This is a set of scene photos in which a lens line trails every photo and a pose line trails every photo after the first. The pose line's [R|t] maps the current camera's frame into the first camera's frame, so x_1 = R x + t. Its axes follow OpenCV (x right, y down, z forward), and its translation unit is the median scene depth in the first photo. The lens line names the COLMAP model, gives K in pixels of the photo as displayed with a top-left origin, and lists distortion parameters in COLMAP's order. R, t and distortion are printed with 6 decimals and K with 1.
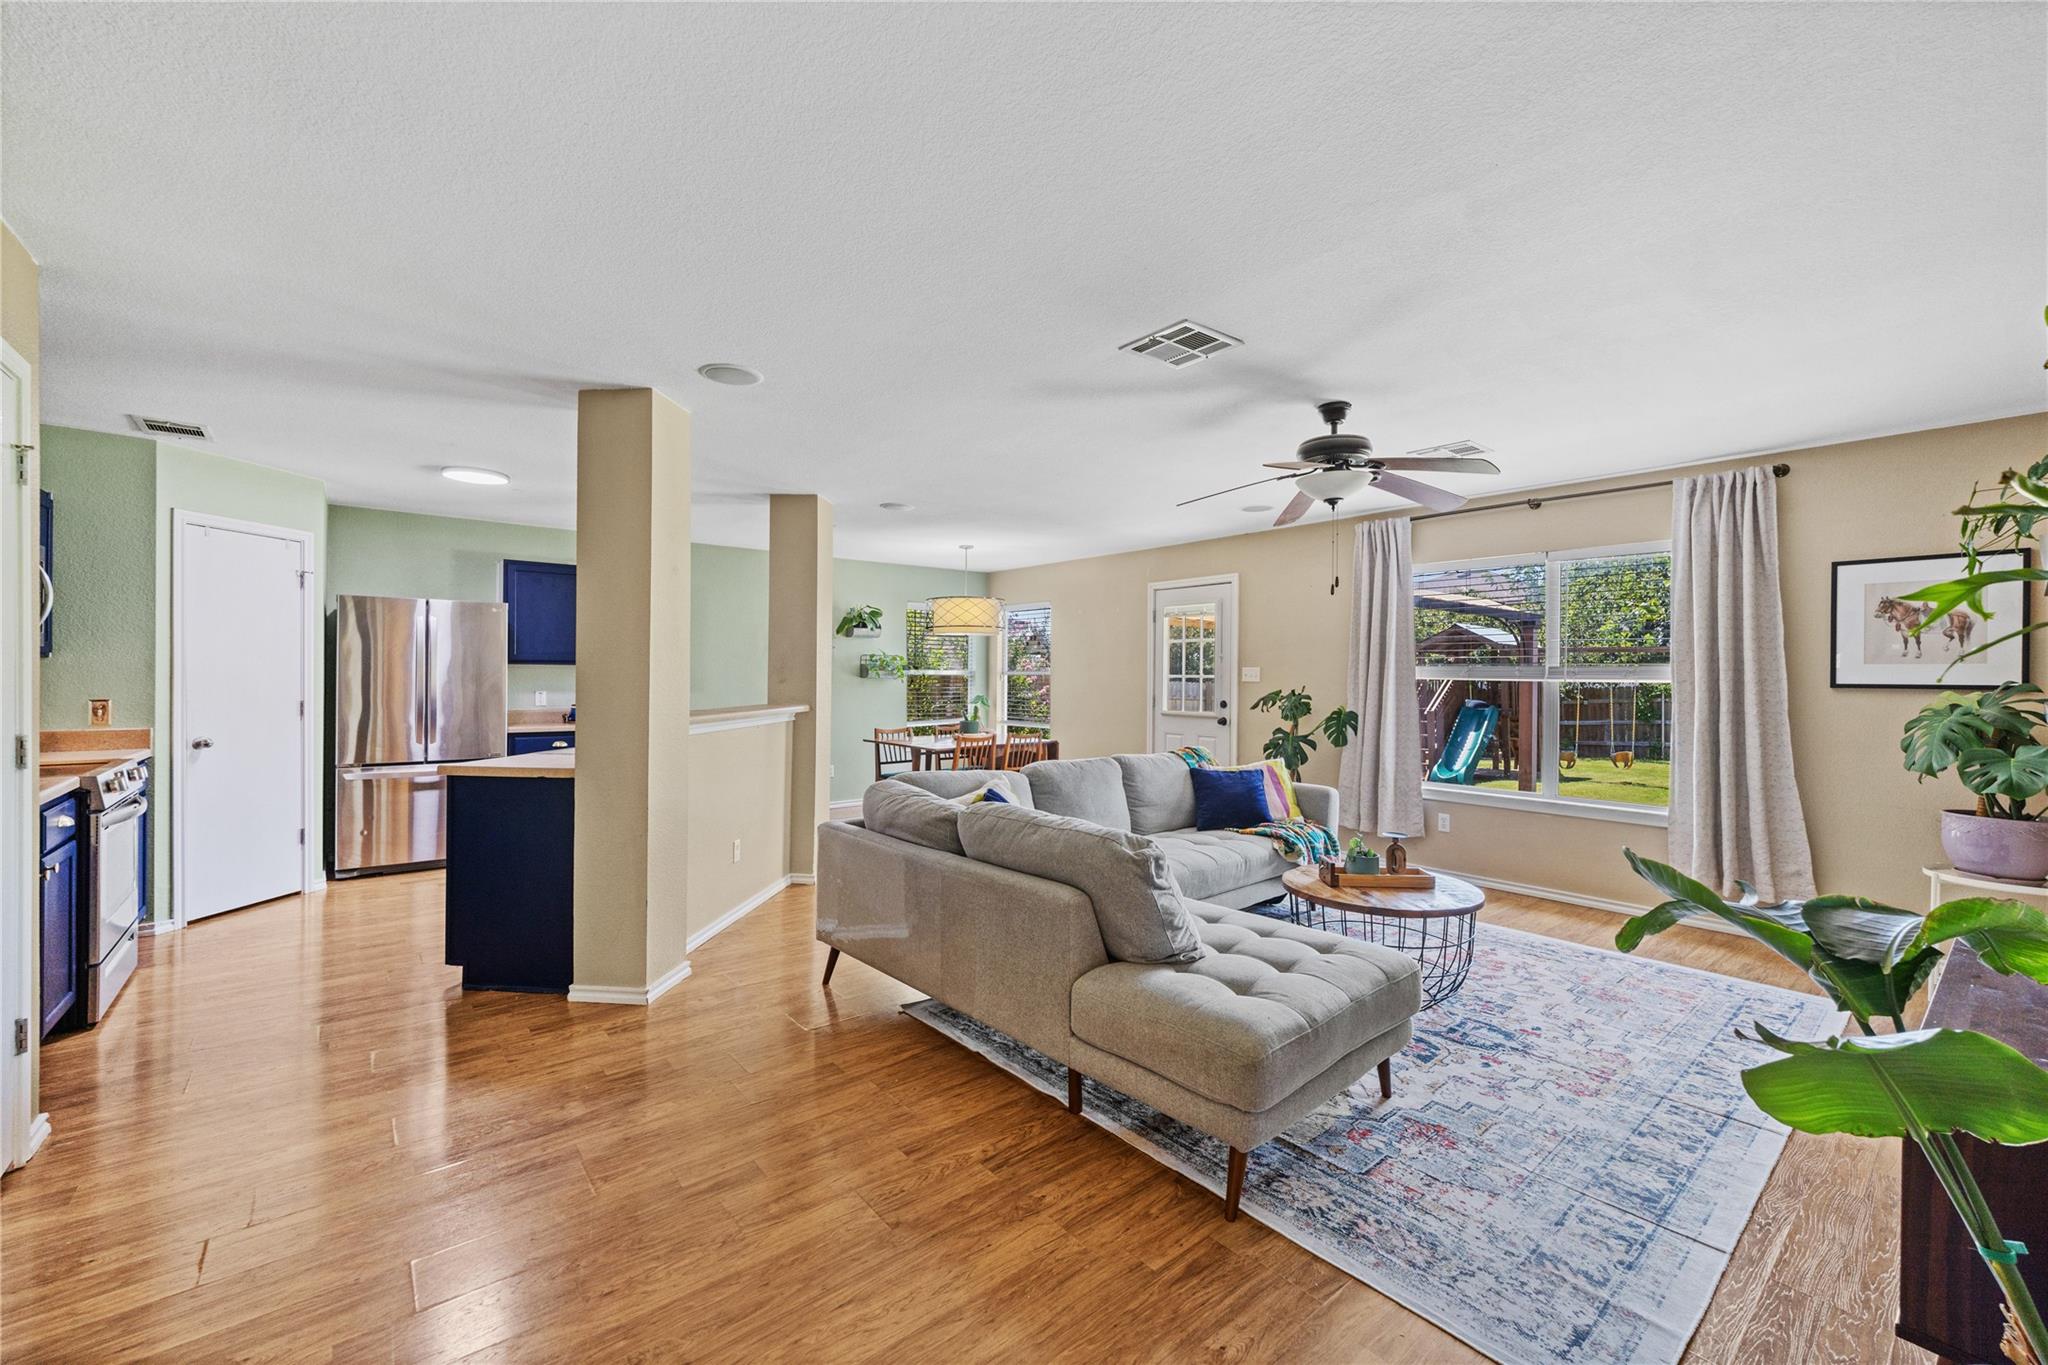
lens RADIAL K [[829.9, 0, 1021.9], [0, 829.9, 672.1], [0, 0, 1]] dist [0.000089, -0.000304]
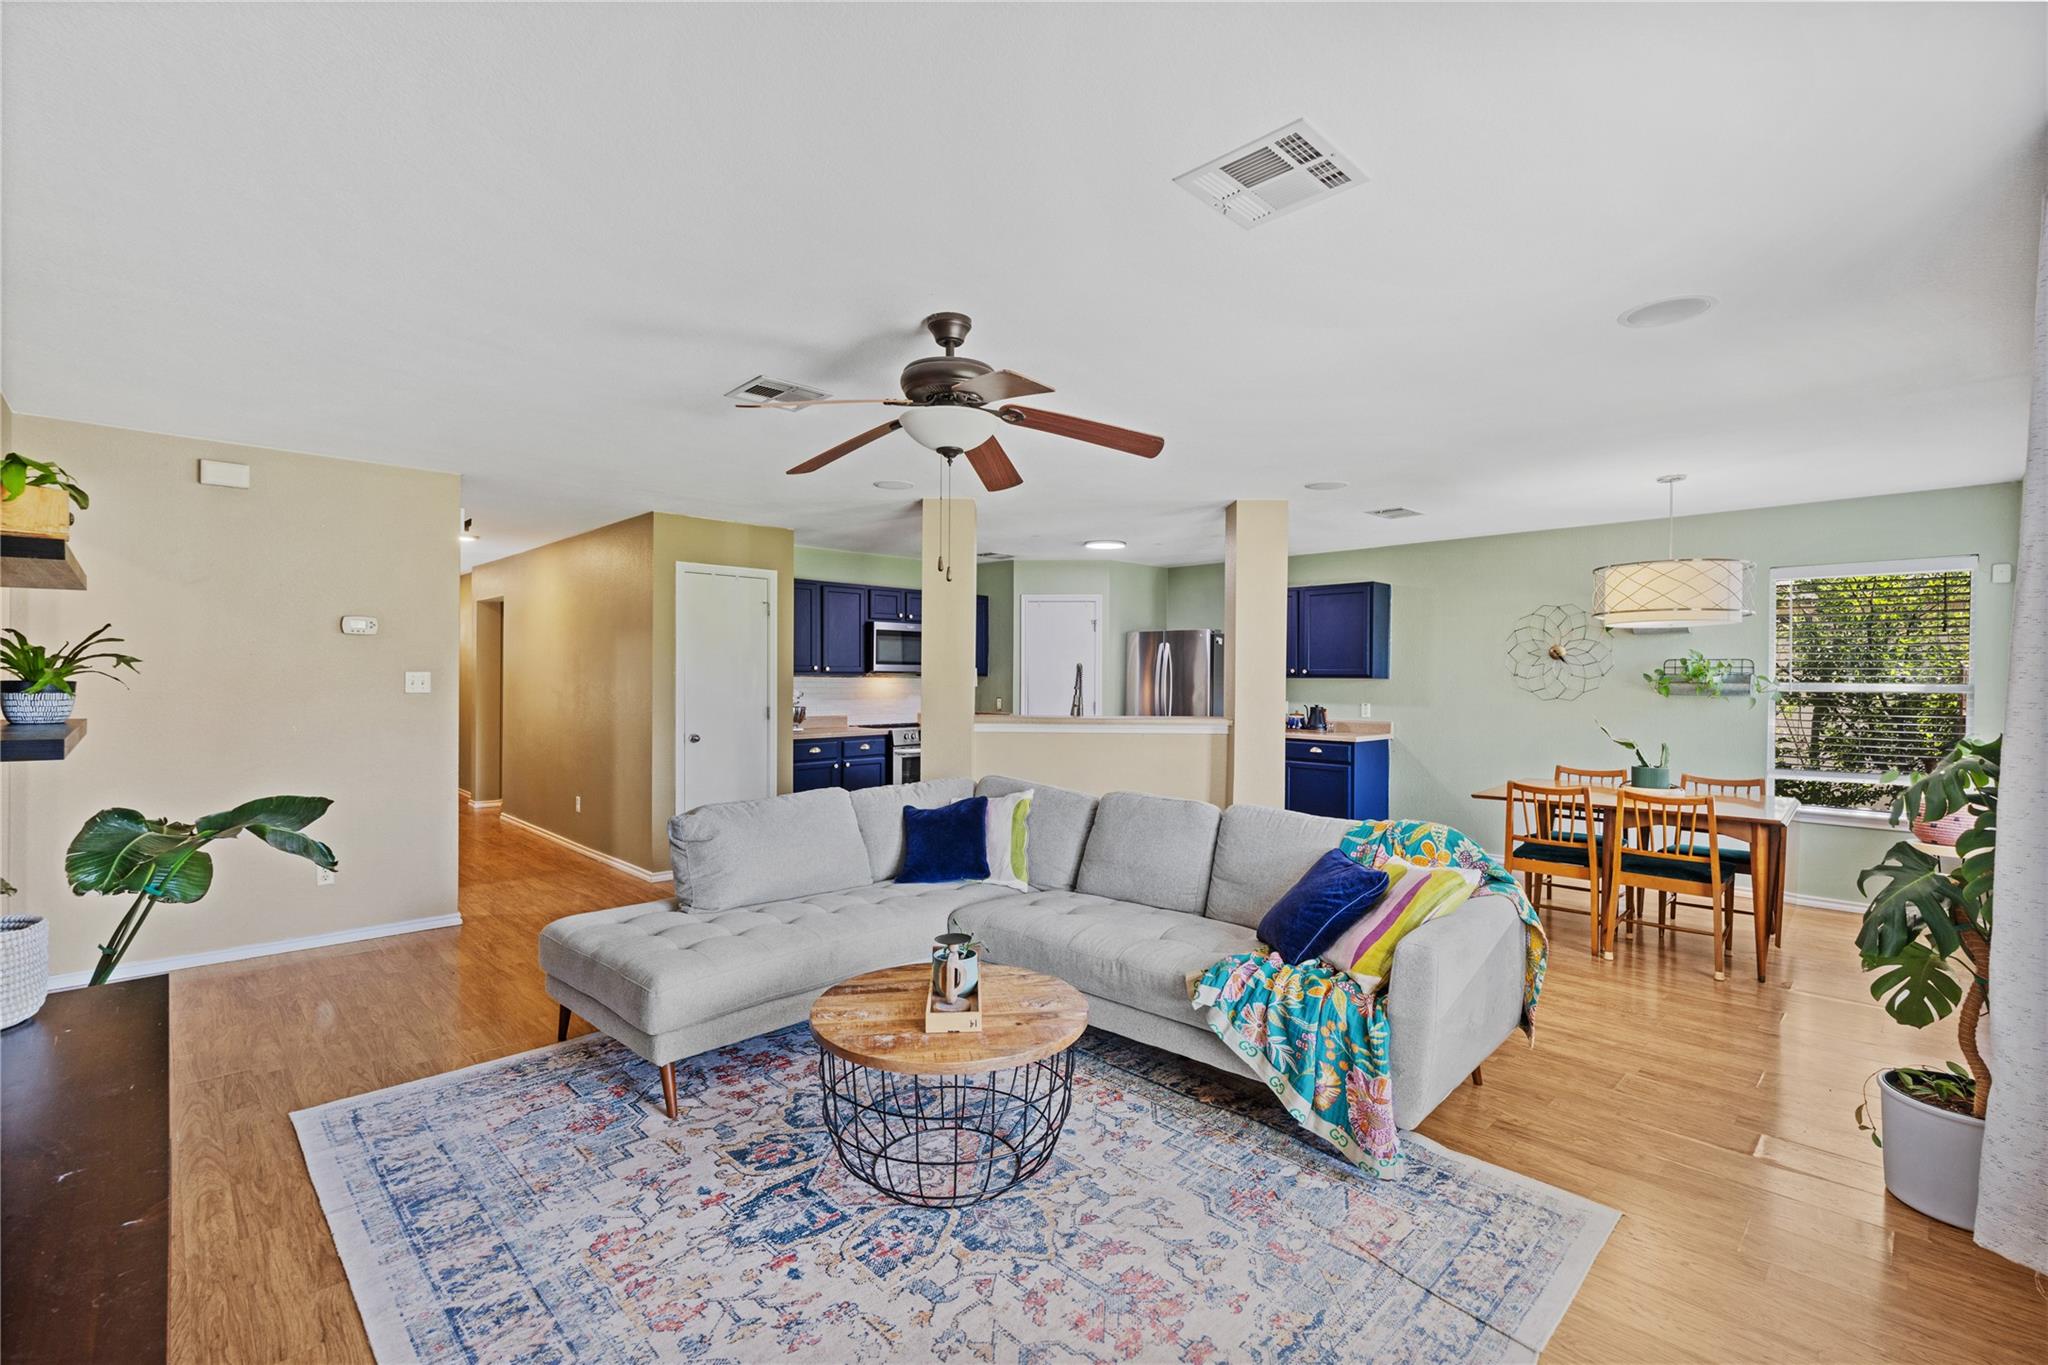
lens RADIAL K [[903.4, 0, 1009.5], [0, 903.4, 672.5], [0, 0, 1]] dist [0.001540, -0.000165]
pose [[0.072164, -0.011196, -0.997330, 0.993680], [-0.002102, 0.999933, -0.011378, -0.002285], [0.997391, 0.002917, 0.072136, 0.849746]]
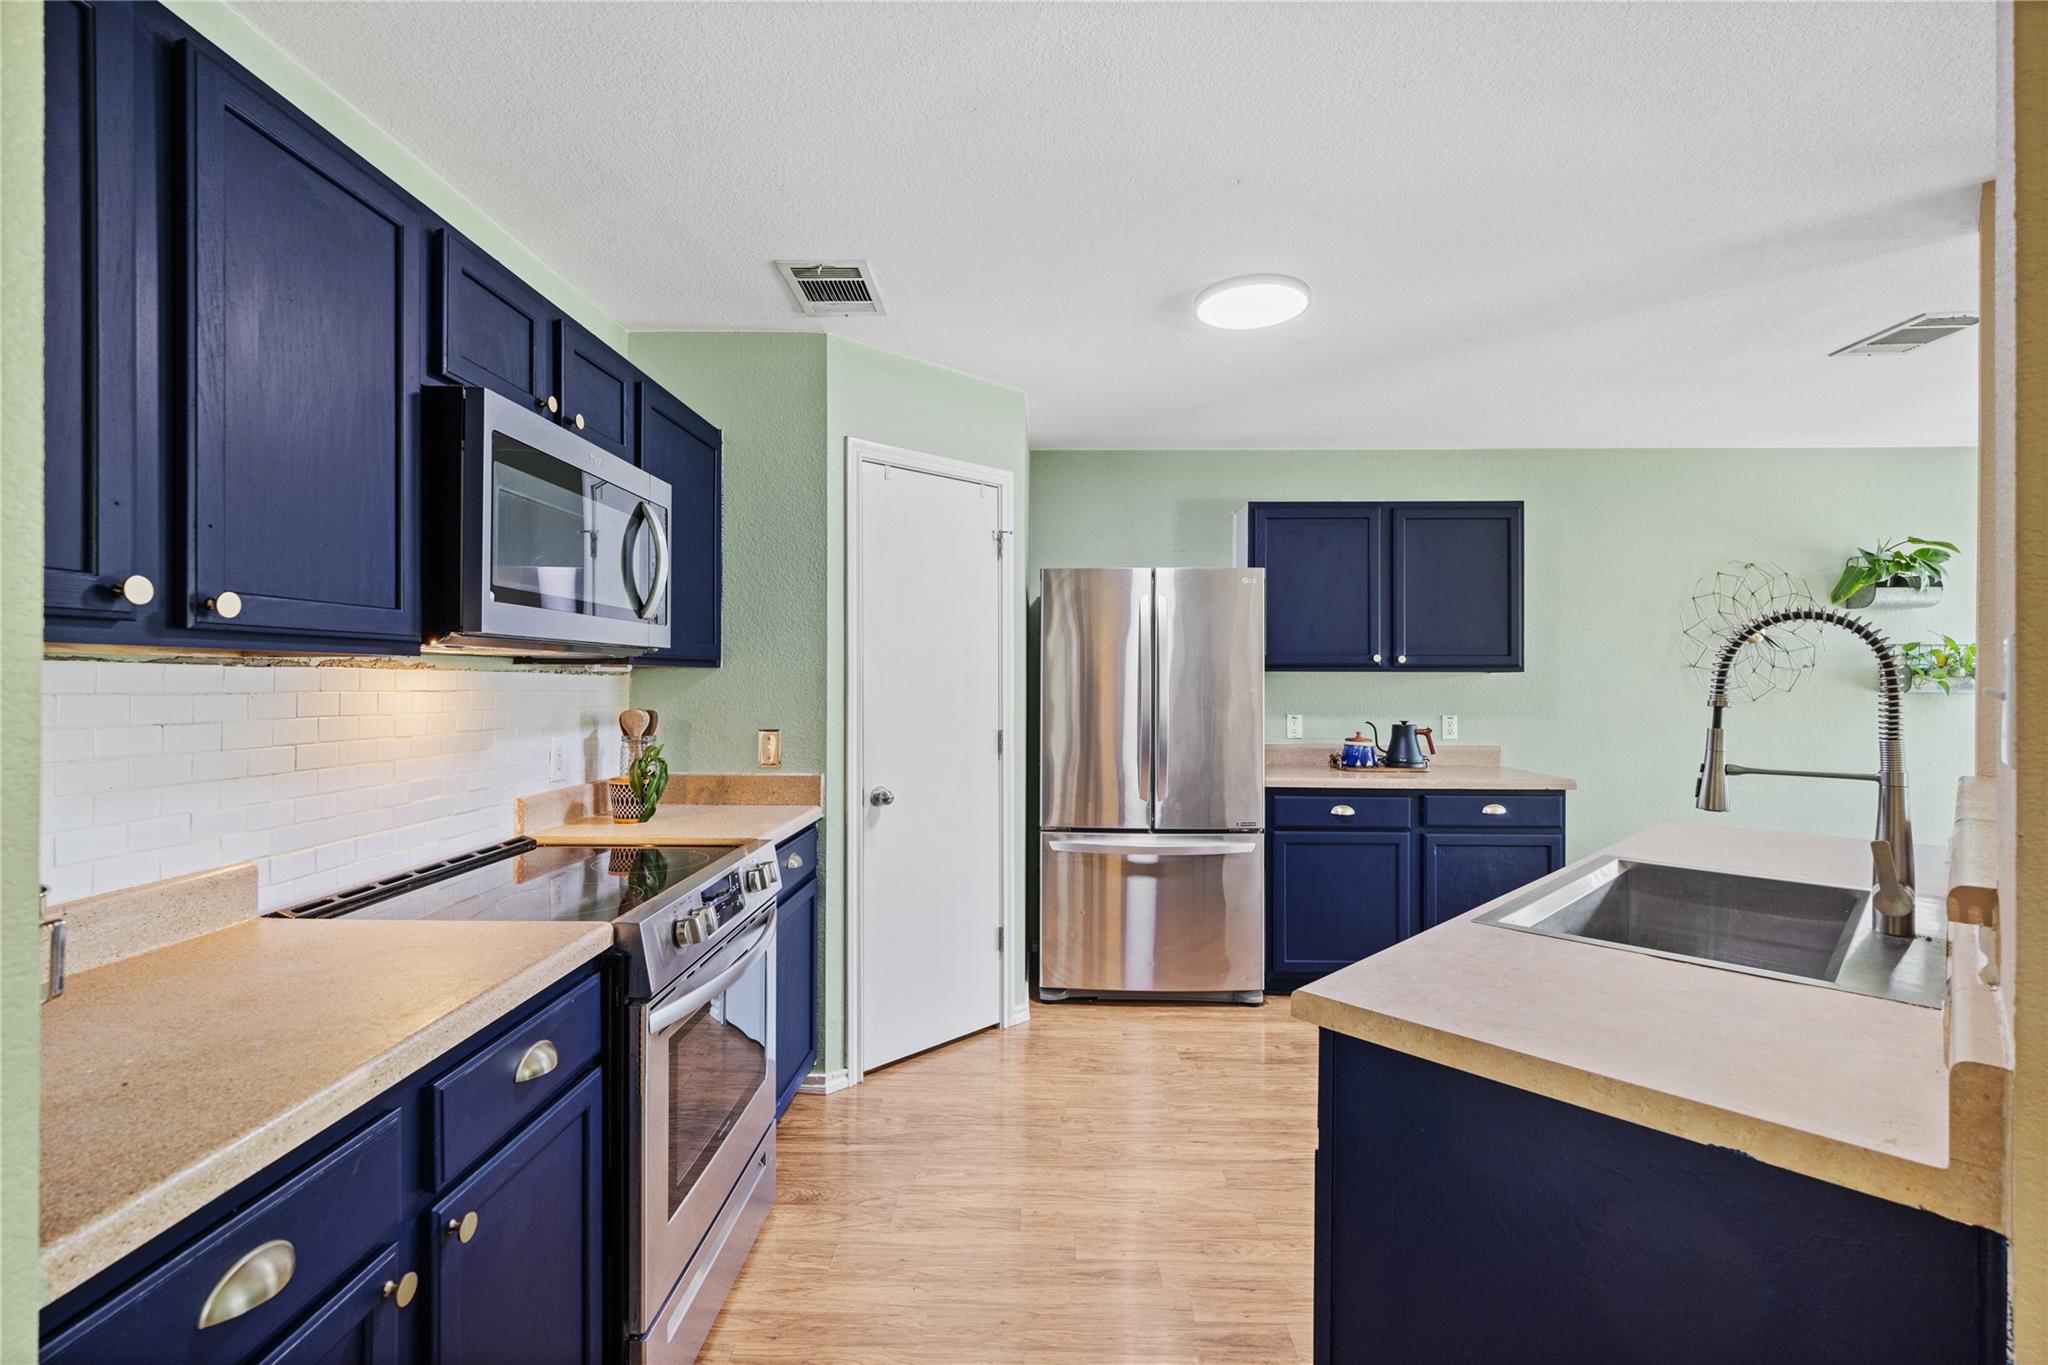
lens RADIAL K [[903.4, 0, 1019.3], [0, 903.4, 684.5], [0, 0, 1]] dist [0.001540, -0.000165]
pose [[0.757474, 0.002107, -0.652862, -0.470175], [0.003011, 0.999973, 0.006721, -0.007044], [0.652858, -0.007057, 0.757447, 0.565844]]
